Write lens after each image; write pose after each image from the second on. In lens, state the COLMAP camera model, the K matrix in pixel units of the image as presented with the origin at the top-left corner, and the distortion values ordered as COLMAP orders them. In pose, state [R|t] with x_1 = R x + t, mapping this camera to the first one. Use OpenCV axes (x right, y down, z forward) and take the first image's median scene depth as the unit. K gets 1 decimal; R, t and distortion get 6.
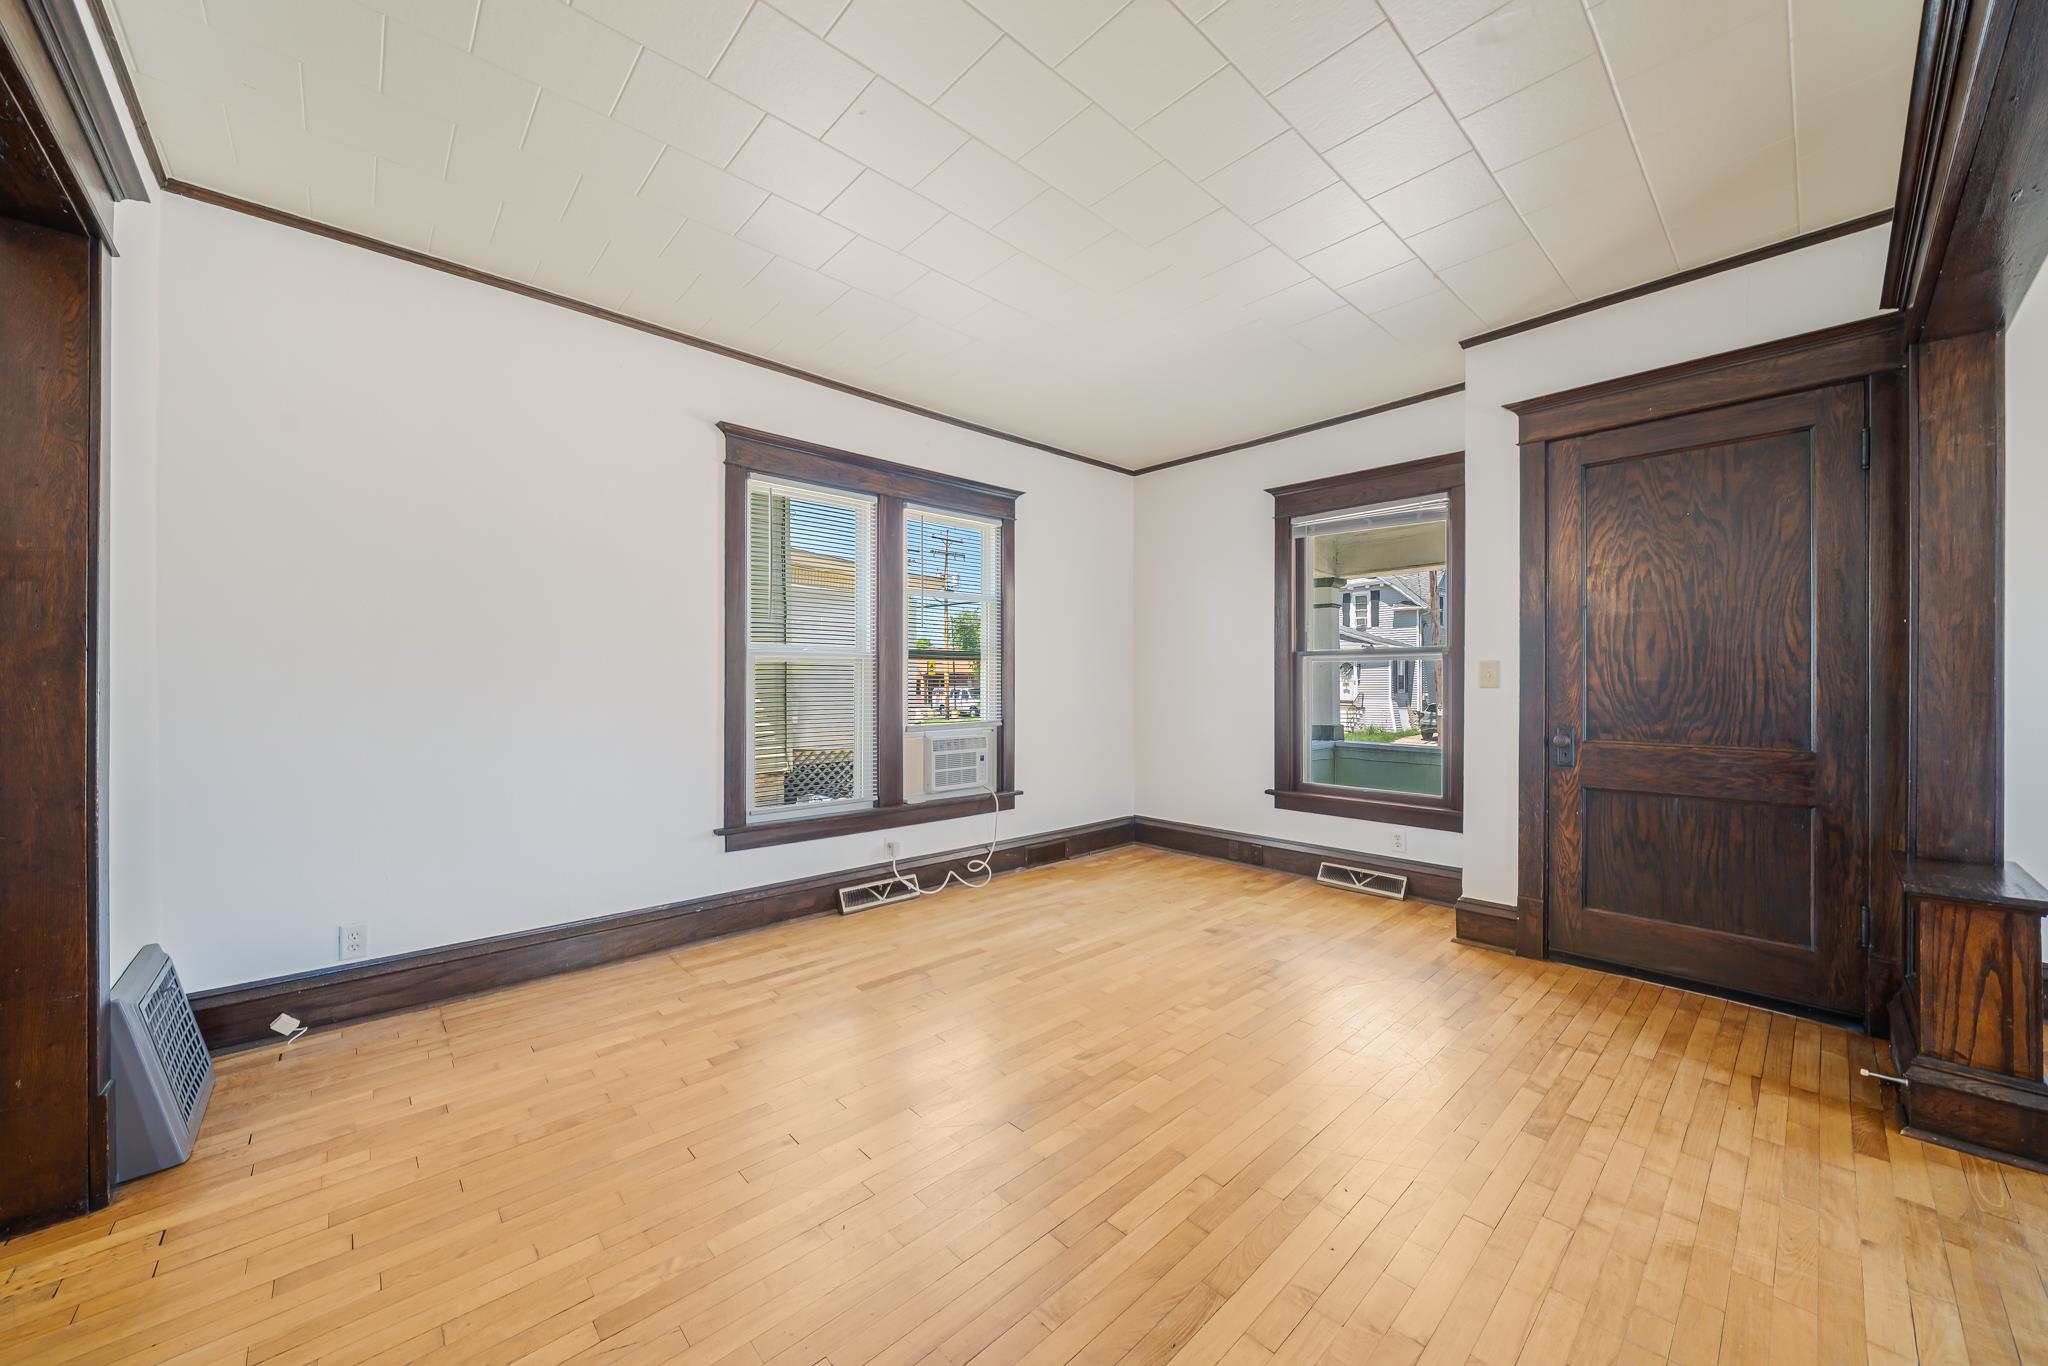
lens RADIAL K [[737.4, 0, 1013.4], [0, 737.4, 680.0], [0, 0, 1]] dist [-0.003910, -0.000223]
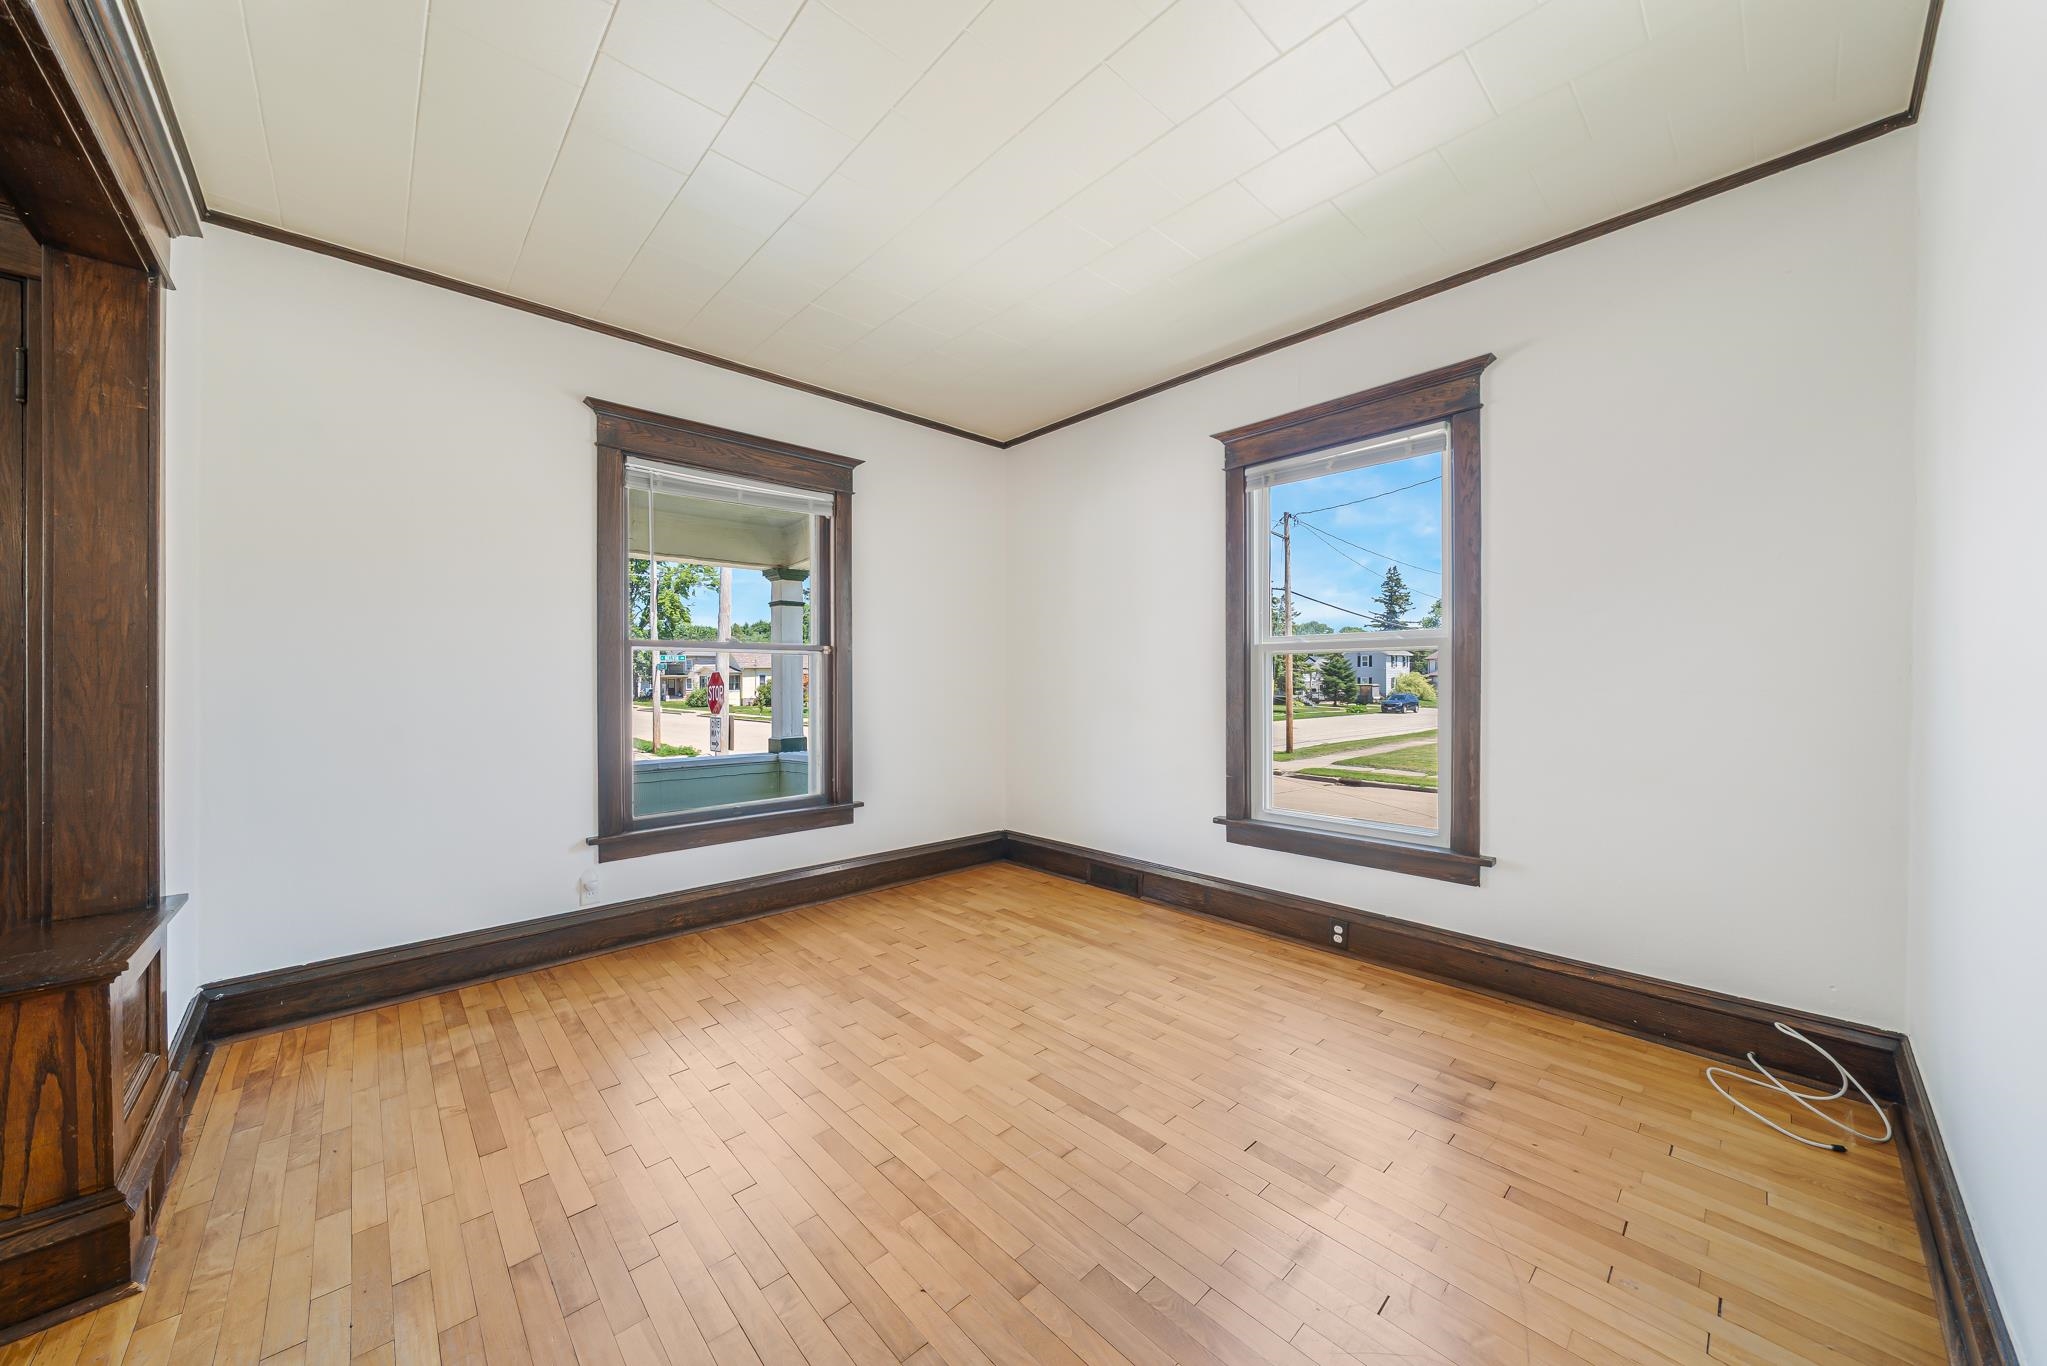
lens RADIAL K [[716.4, 0, 1013.4], [0, 716.4, 684.1], [0, 0, 1]] dist [-0.002867, -0.000198]
pose [[0.000845, -0.007789, 0.999969, 0.280500], [0.002337, 0.999967, 0.007787, -0.004602], [-0.999997, 0.002330, 0.000863, -0.000316]]
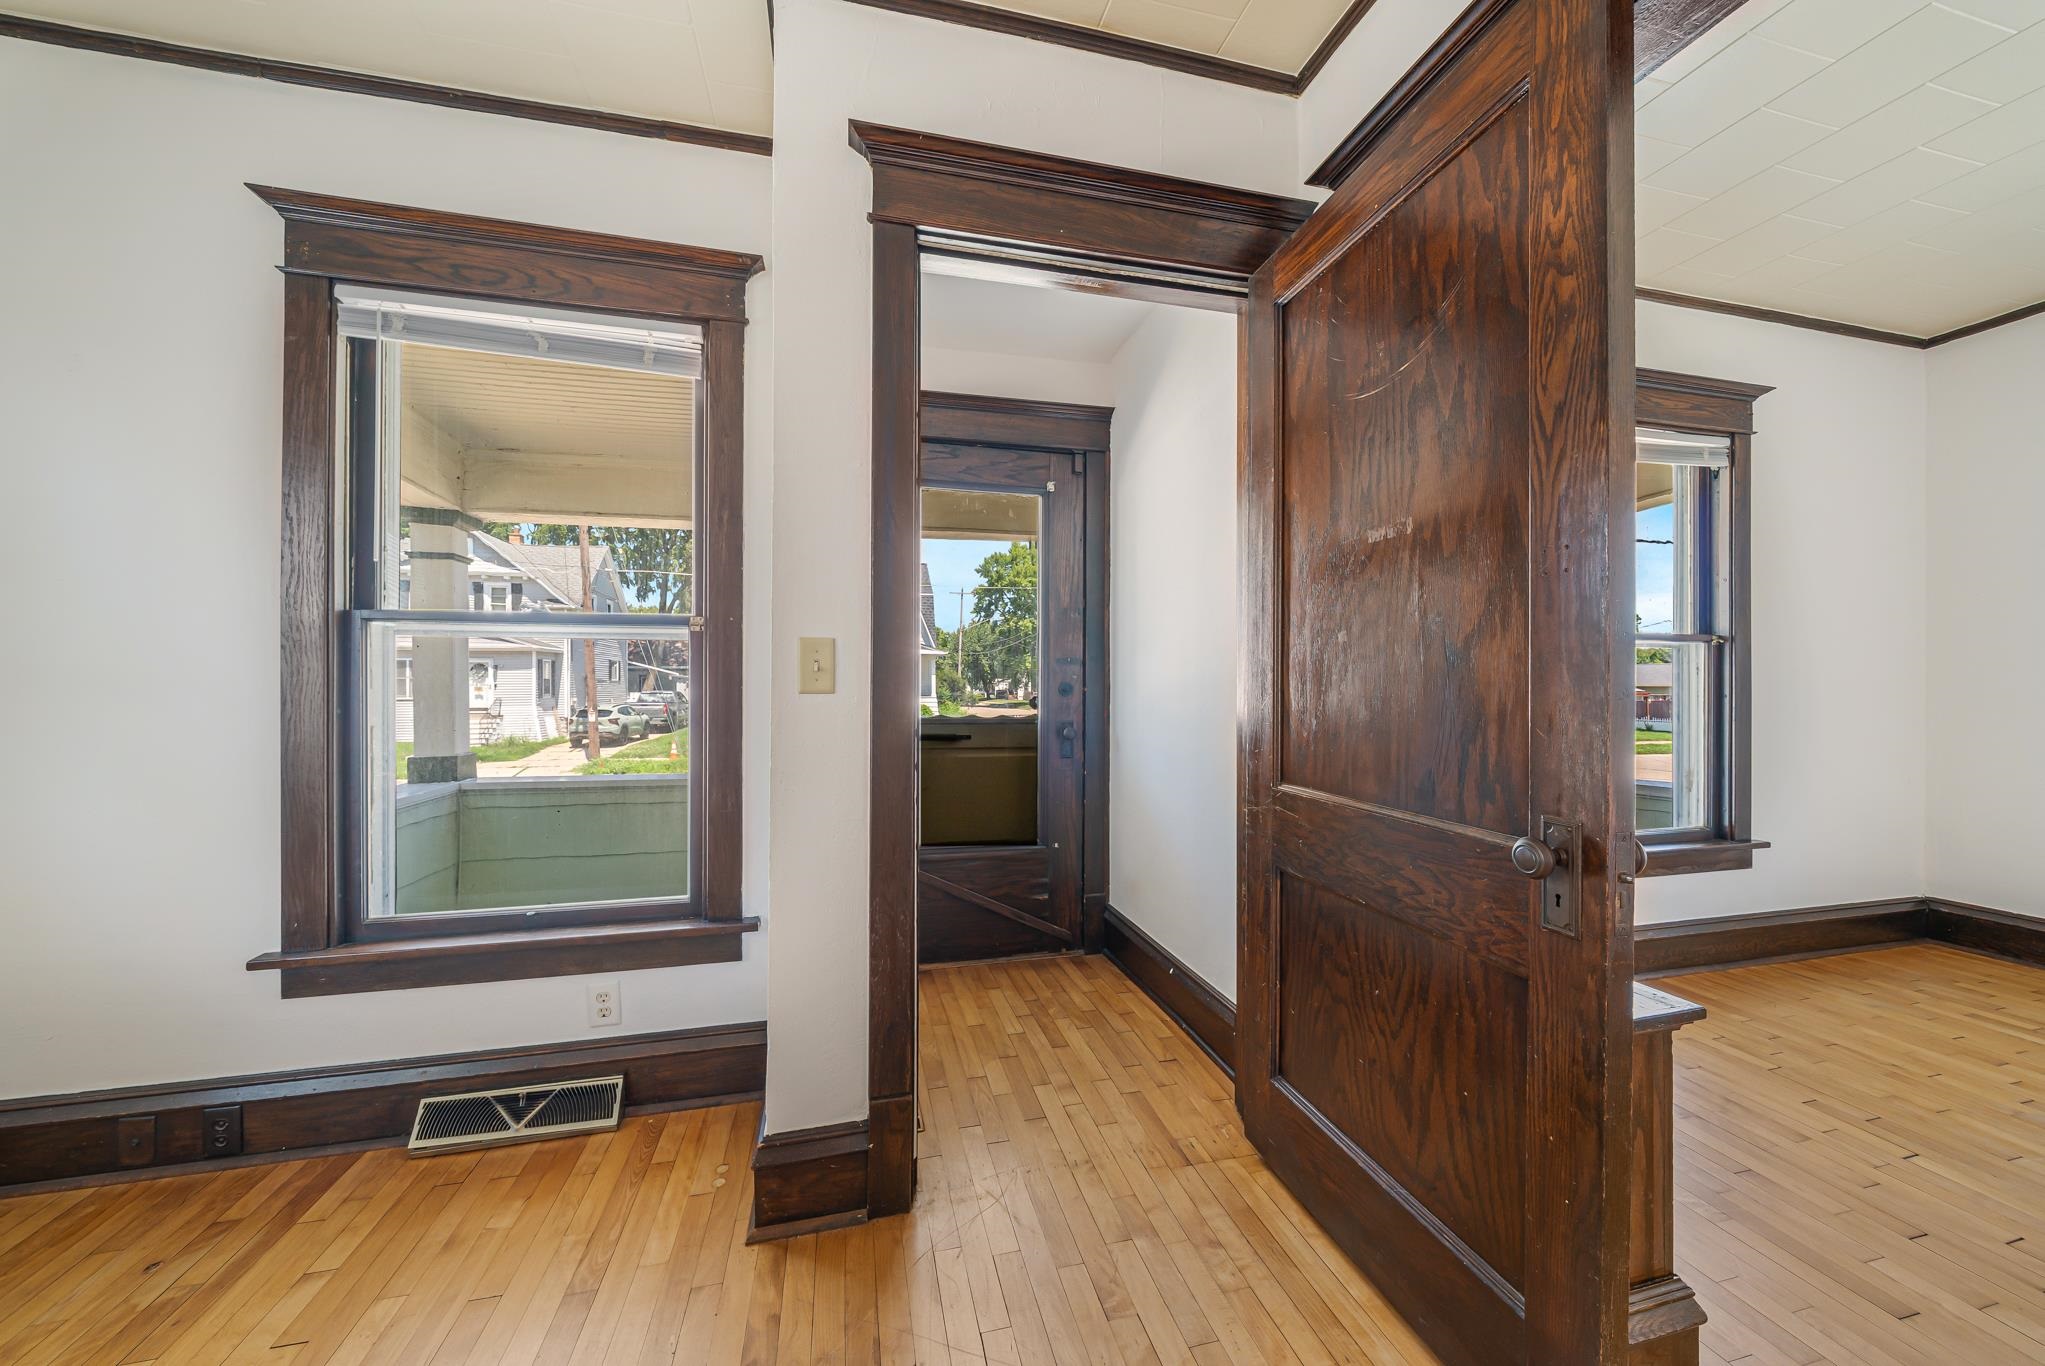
lens RADIAL K [[715.7, 0, 1012.4], [0, 715.7, 684.1], [0, 0, 1]] dist [-0.002867, -0.000198]
pose [[0.483183, 0.001142, 0.875519, 0.242341], [-0.001296, 0.999999, -0.000589, 0.003812], [-0.875519, -0.000850, 0.483184, 0.545967]]
